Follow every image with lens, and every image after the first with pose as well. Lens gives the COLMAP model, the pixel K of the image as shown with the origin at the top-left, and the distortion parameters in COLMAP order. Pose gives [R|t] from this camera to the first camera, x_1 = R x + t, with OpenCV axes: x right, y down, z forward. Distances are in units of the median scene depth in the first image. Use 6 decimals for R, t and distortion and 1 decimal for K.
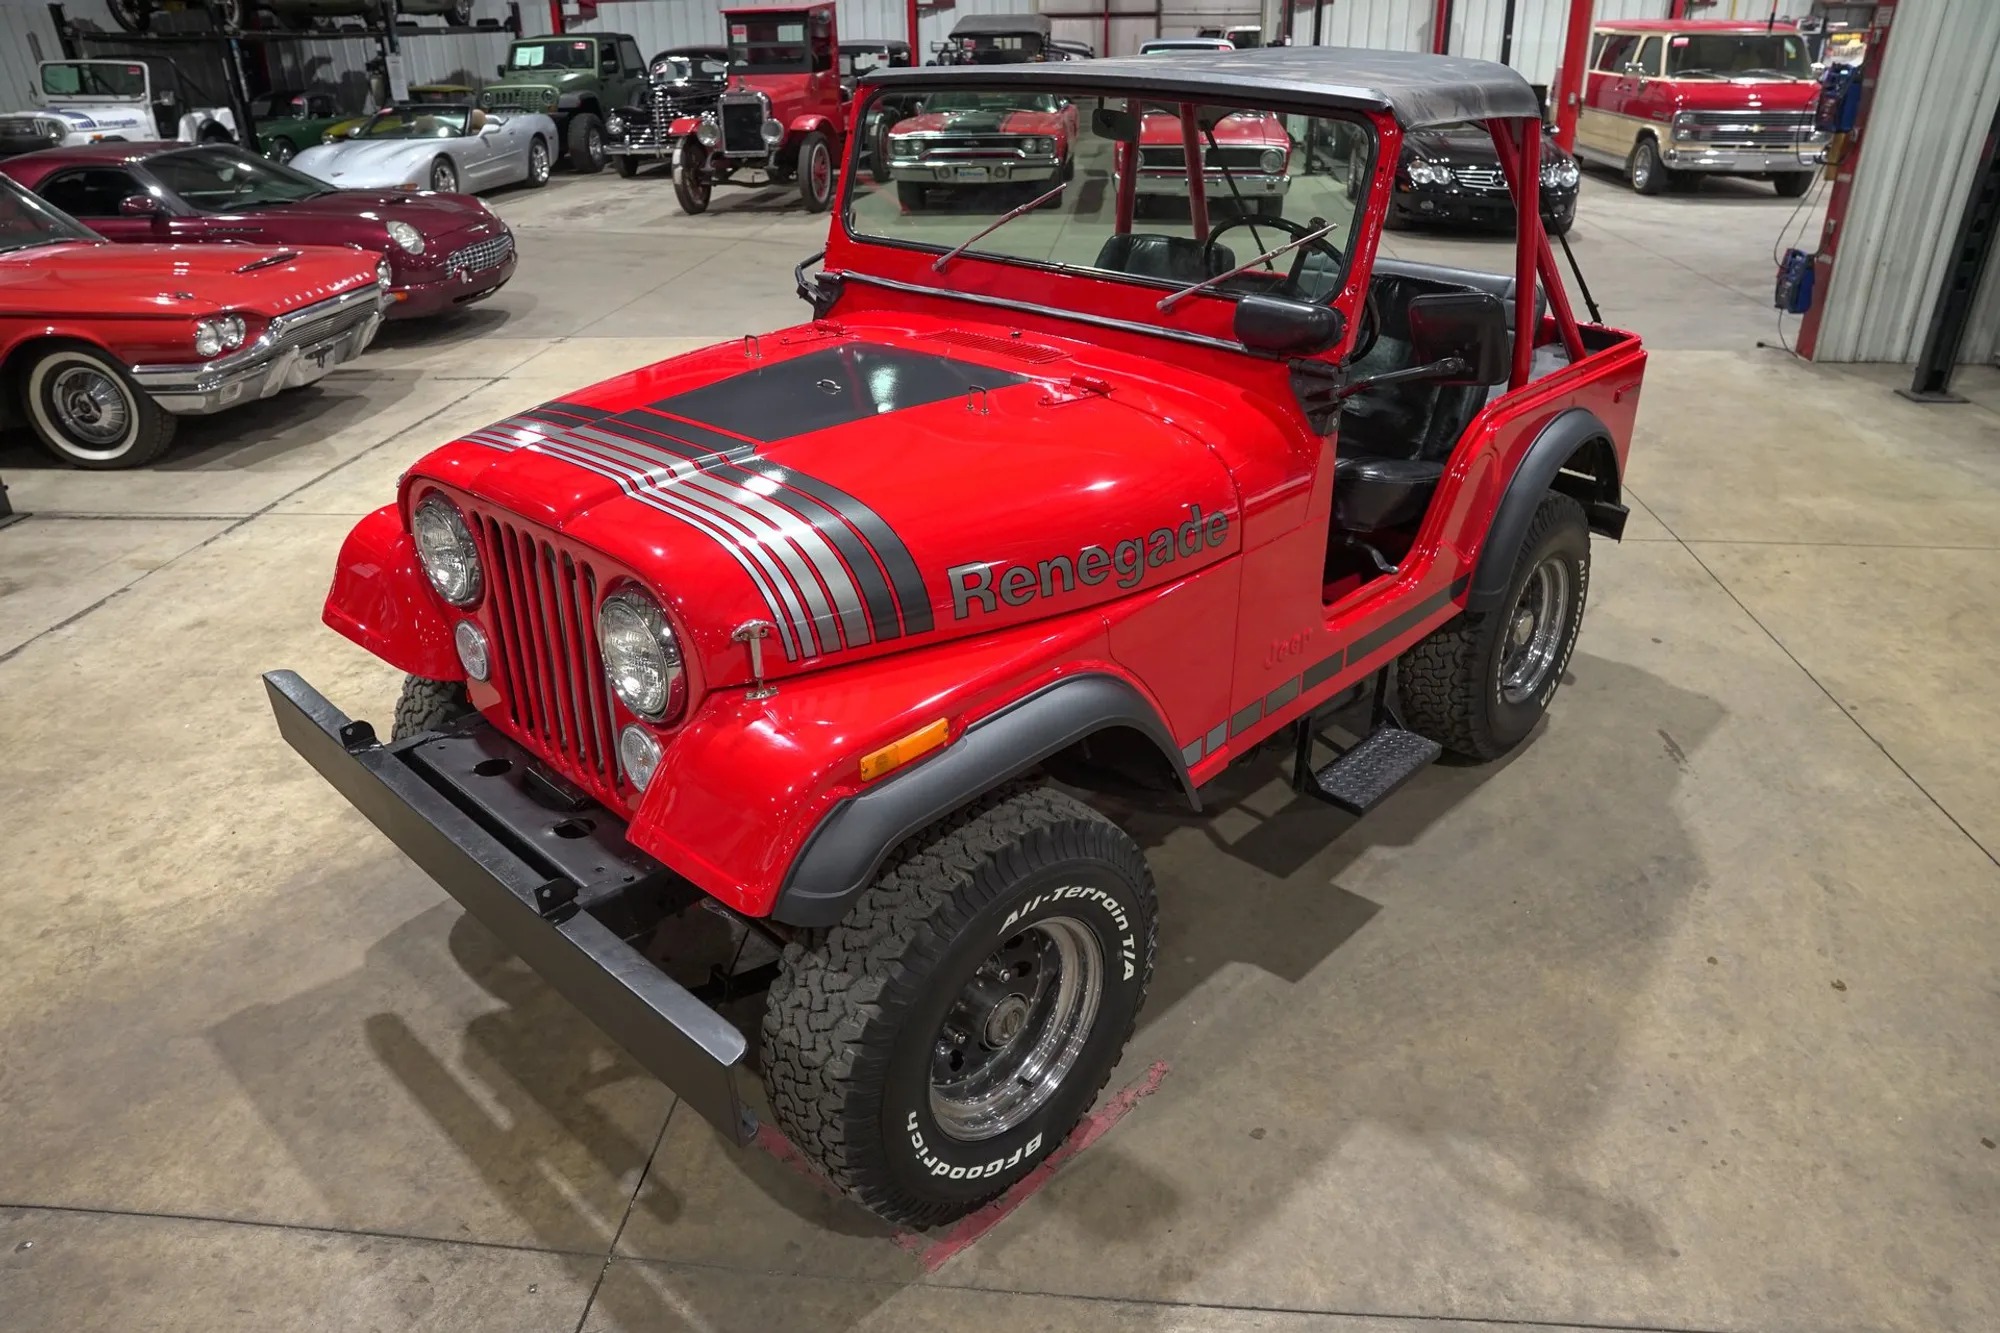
lens RADIAL K [[1372.3, 0, 1006.3], [0, 1372.3, 662.8], [0, 0, 1]] dist [-0.145226, 0.115598]
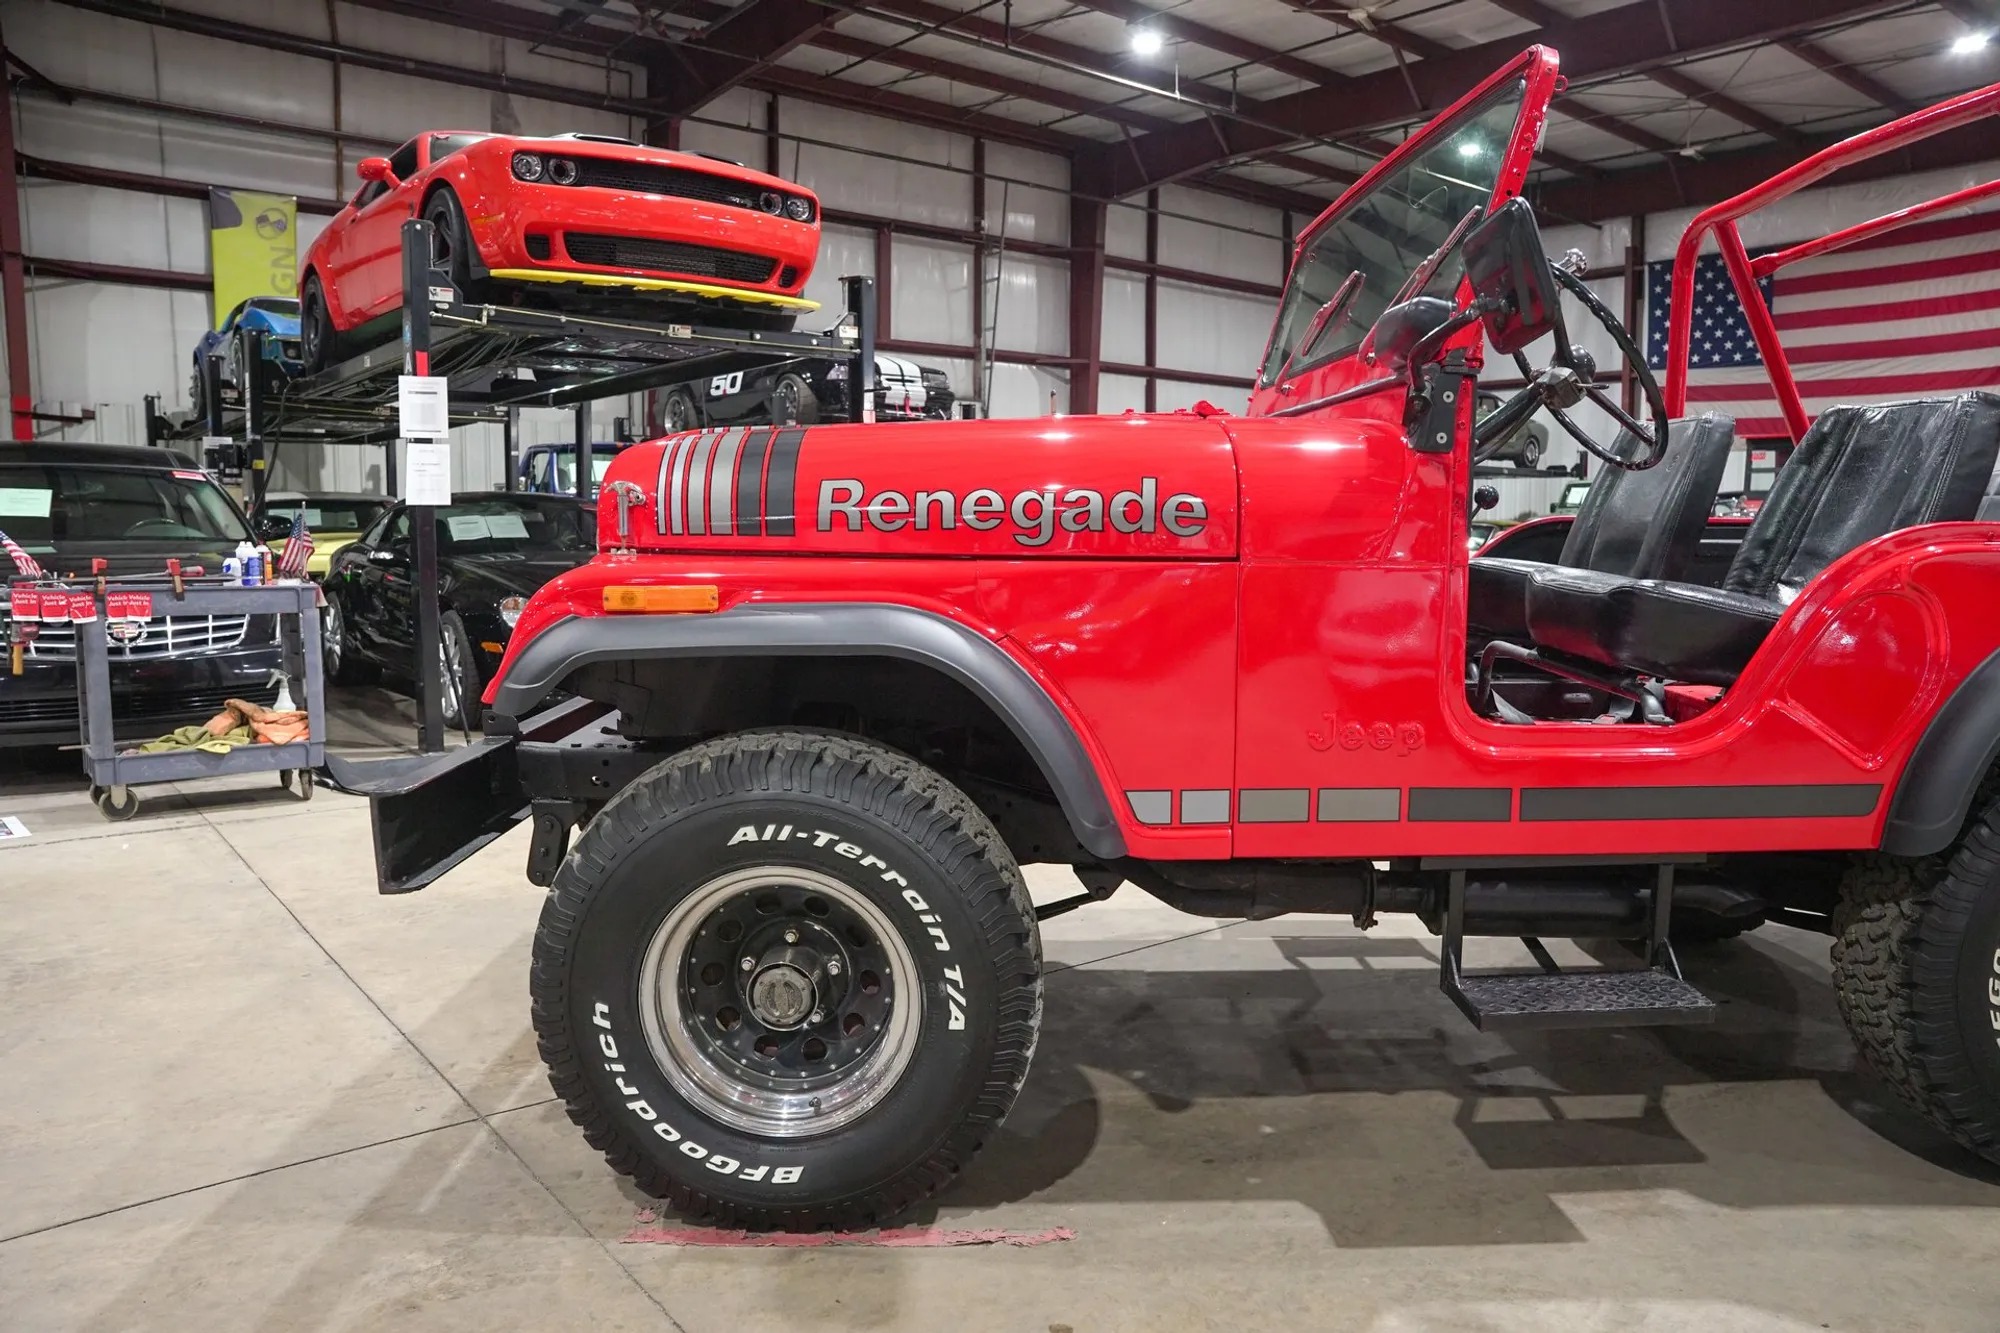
lens RADIAL K [[1372.3, 0, 1006.3], [0, 1372.3, 662.8], [0, 0, 1]] dist [-0.145226, 0.115598]
pose [[0.700943, 0.083475, -0.708316, 0.124771], [-0.316926, 0.926145, -0.204481, 0.035075], [0.638934, 0.367814, 0.675630, 0.075044]]
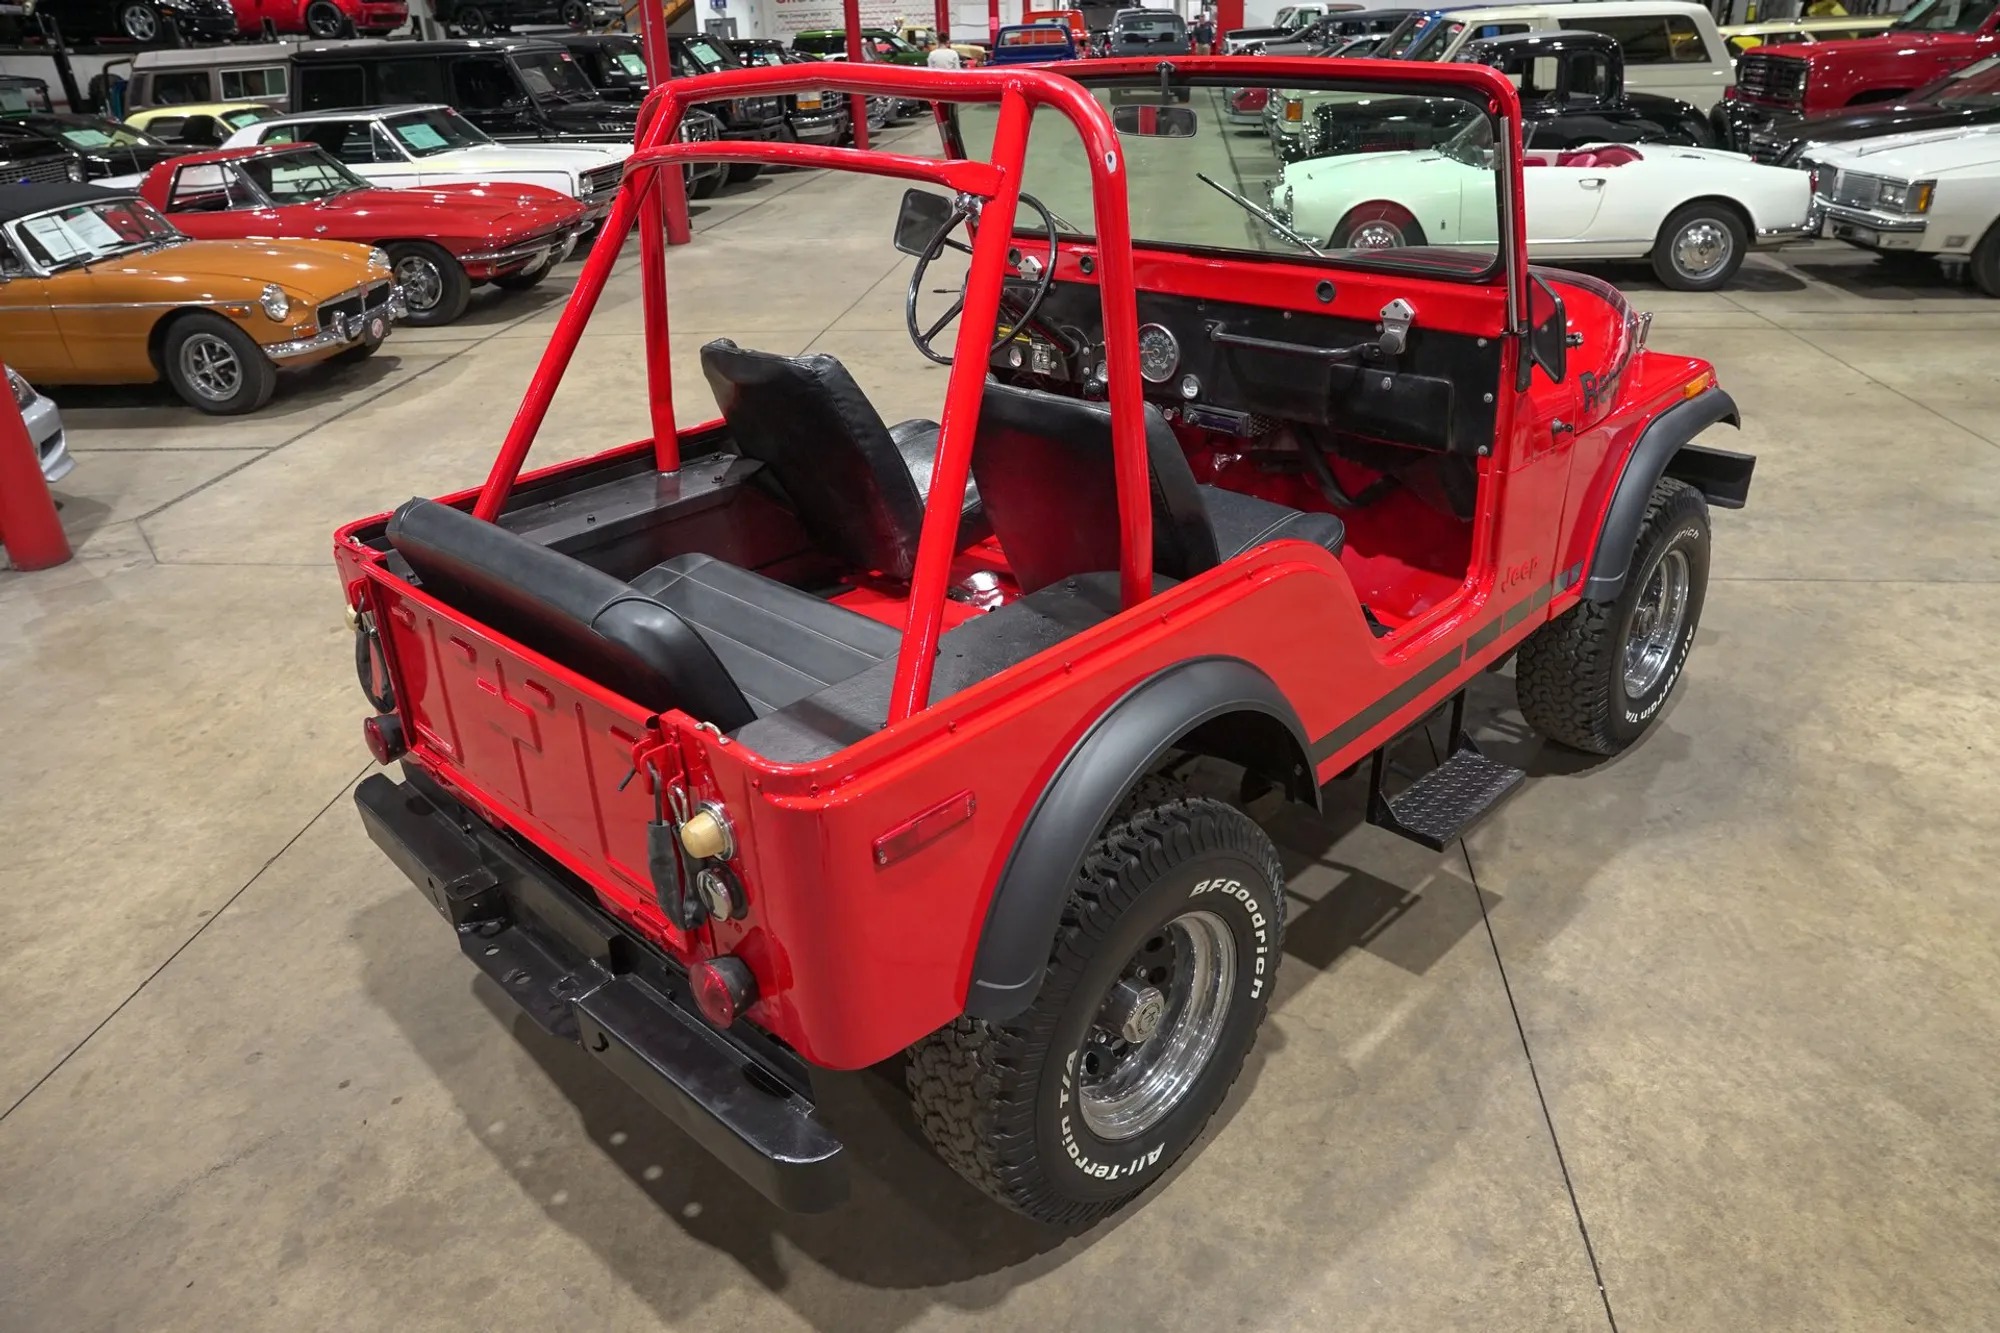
lens RADIAL K [[1372.3, 0, 1006.3], [0, 1372.3, 662.8], [0, 0, 1]] dist [-0.145226, 0.115598]
pose [[-0.998594, 0.036015, 0.038891, 0.036296], [0.052878, 0.626023, 0.778010, -0.207937], [0.003674, 0.778972, -0.627047, 0.435637]]
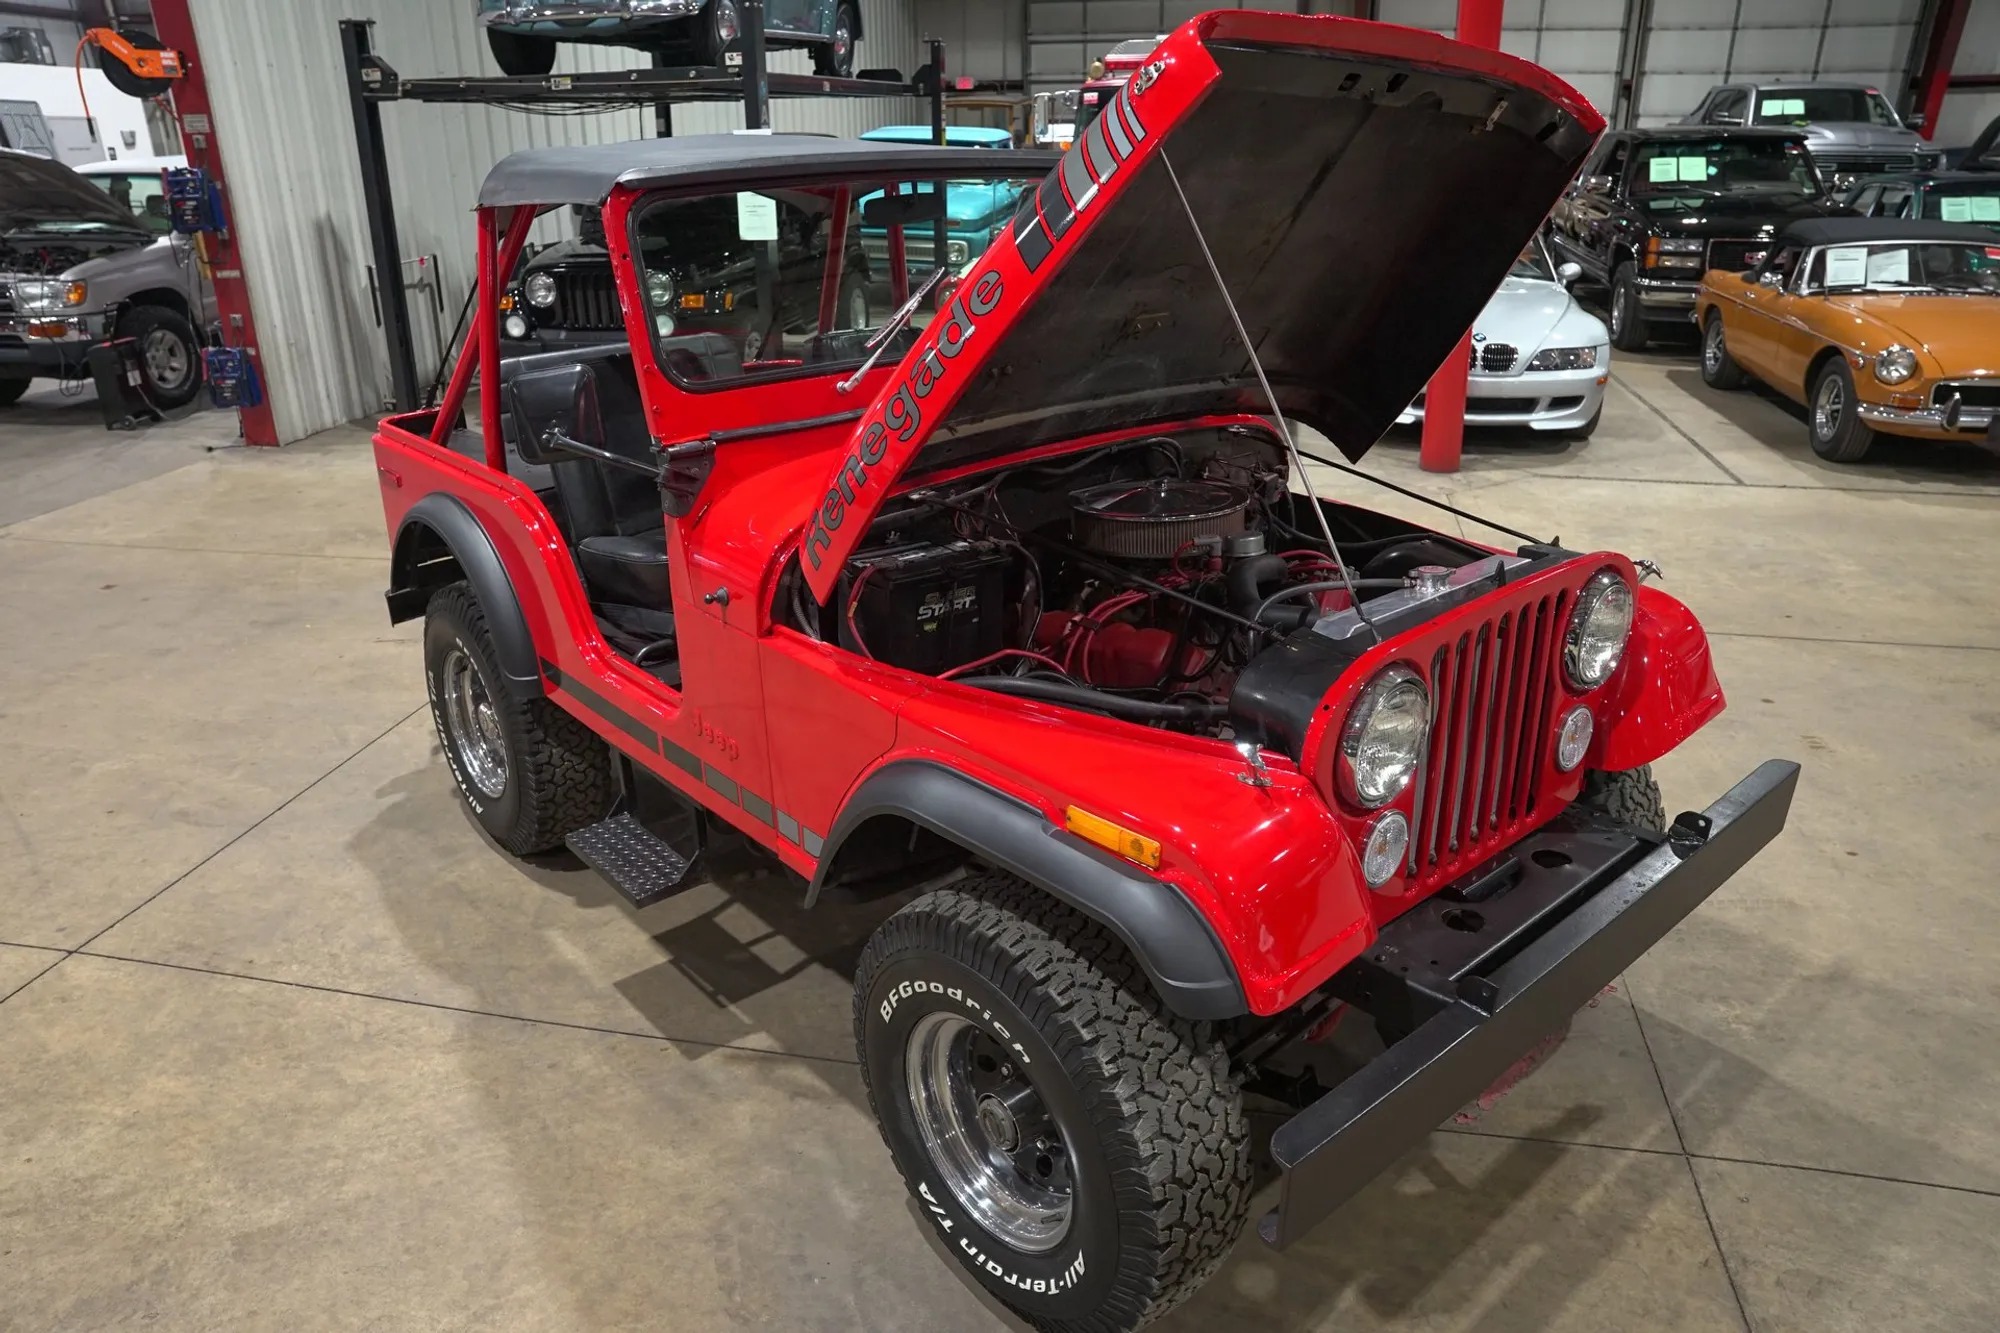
lens RADIAL K [[1372.3, 0, 1006.3], [0, 1372.3, 662.8], [0, 0, 1]] dist [-0.145226, 0.115598]
pose [[0.099592, -0.365217, 0.925580, -0.221522], [0.435017, 0.852578, 0.289604, -0.087668], [-0.894897, 0.373801, 0.243786, 0.192906]]
